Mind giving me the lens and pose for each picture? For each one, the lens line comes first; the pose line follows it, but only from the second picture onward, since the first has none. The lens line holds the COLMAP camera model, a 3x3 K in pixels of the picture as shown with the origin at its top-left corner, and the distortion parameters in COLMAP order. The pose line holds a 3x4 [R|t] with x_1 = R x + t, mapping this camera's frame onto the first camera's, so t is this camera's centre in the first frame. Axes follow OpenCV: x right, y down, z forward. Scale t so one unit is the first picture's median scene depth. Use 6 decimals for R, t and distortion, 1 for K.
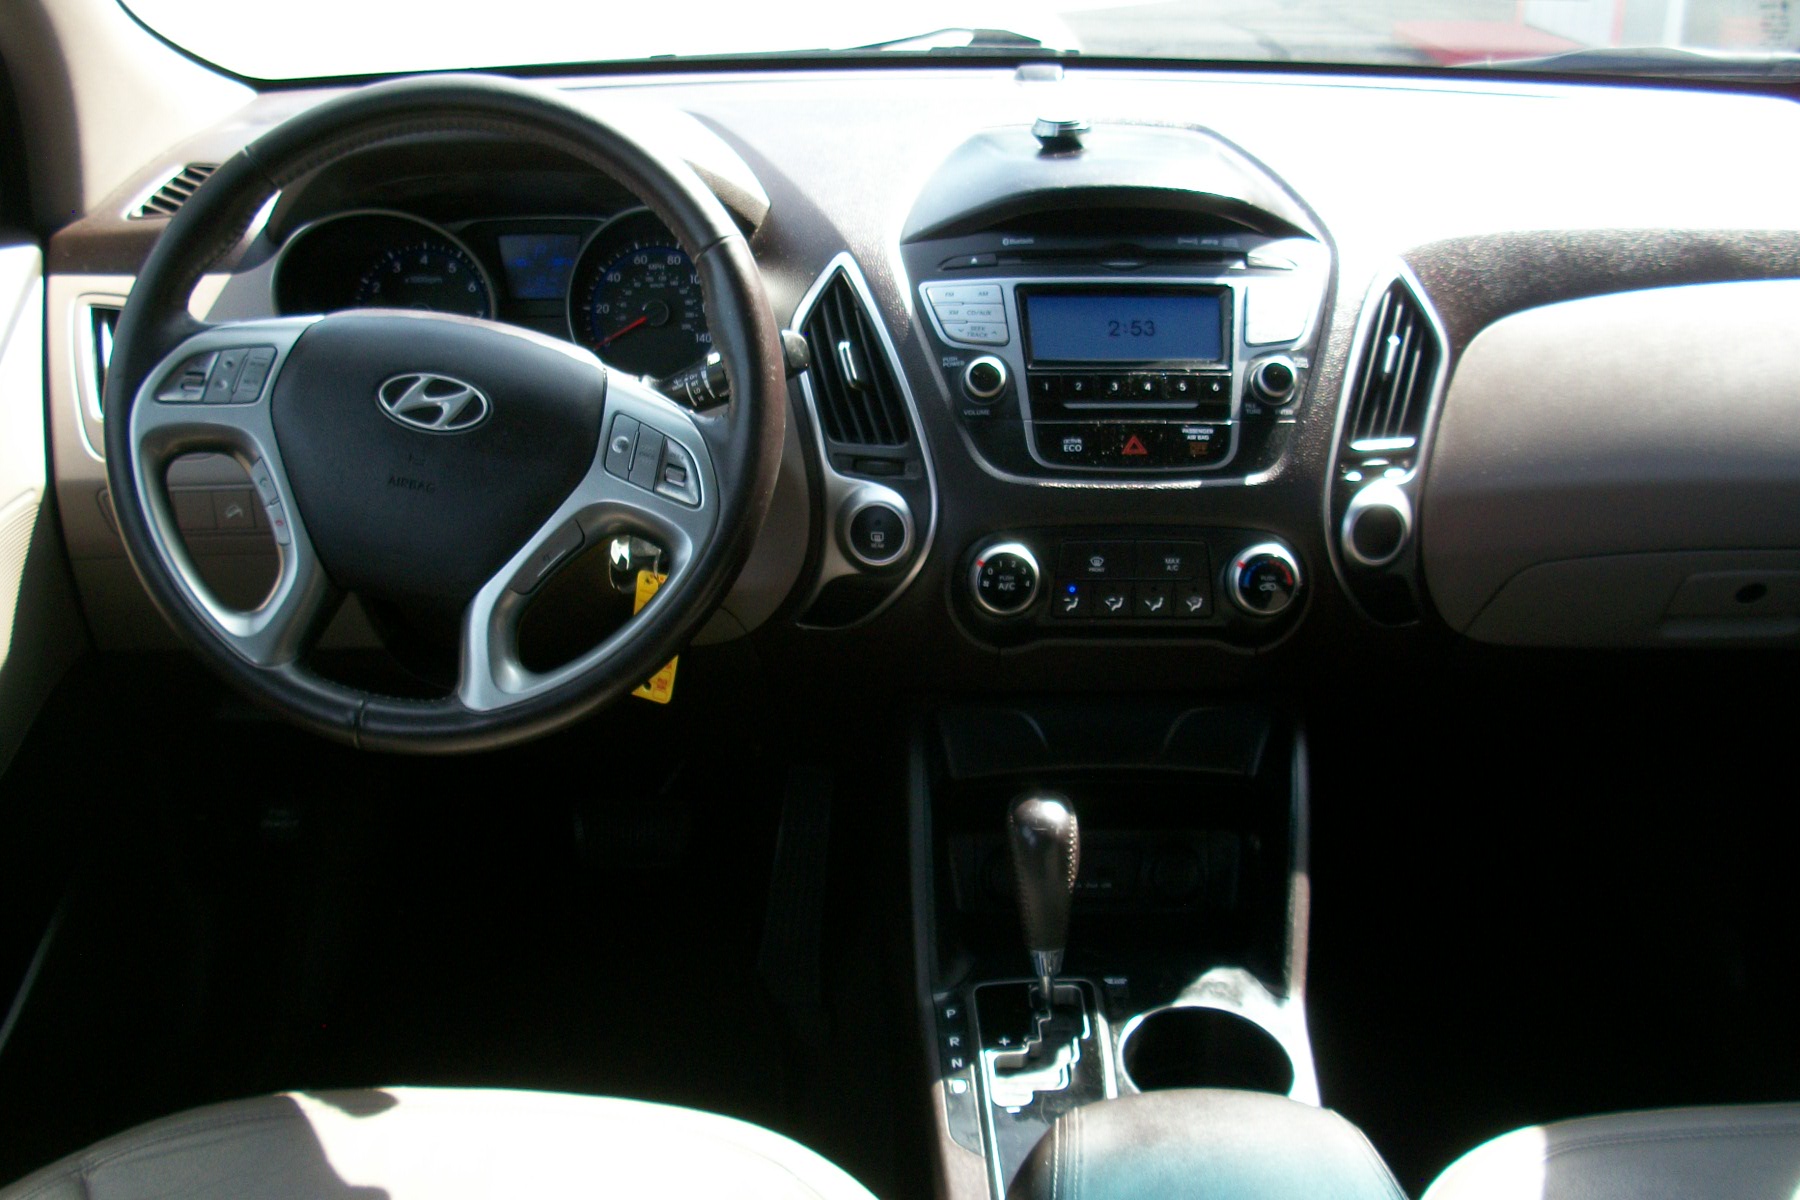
lens RADIAL K [[1834.1, 0, 900.0], [0, 1834.1, 600.0], [0, 0, 1]] dist [-0.269292, 0.523940]
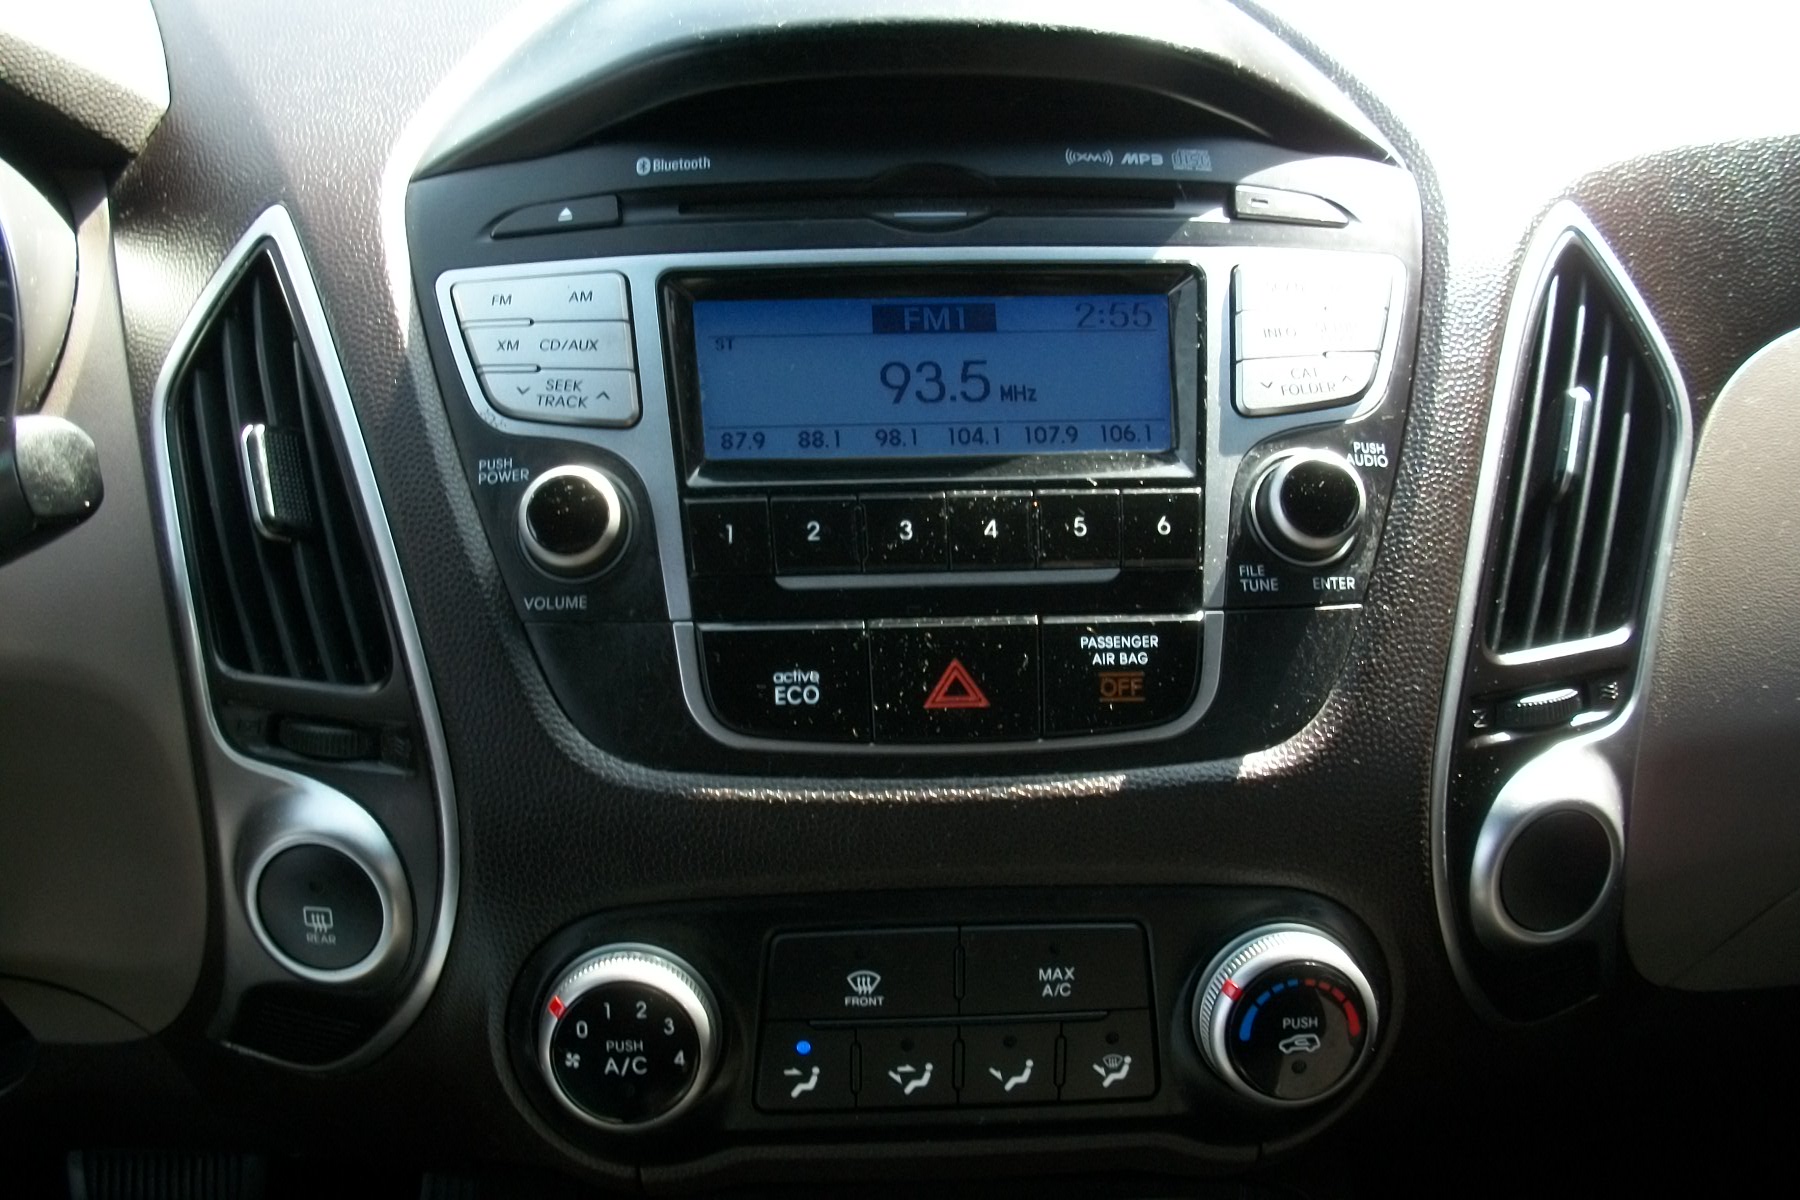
lens RADIAL K [[1834.1, 0, 900.0], [0, 1834.1, 600.0], [0, 0, 1]] dist [-0.269292, 0.523940]
pose [[0.998541, -0.017136, 0.051207, 0.095645], [0.016120, 0.999666, 0.020197, -0.109653], [-0.051536, -0.019343, 0.998484, 0.603658]]
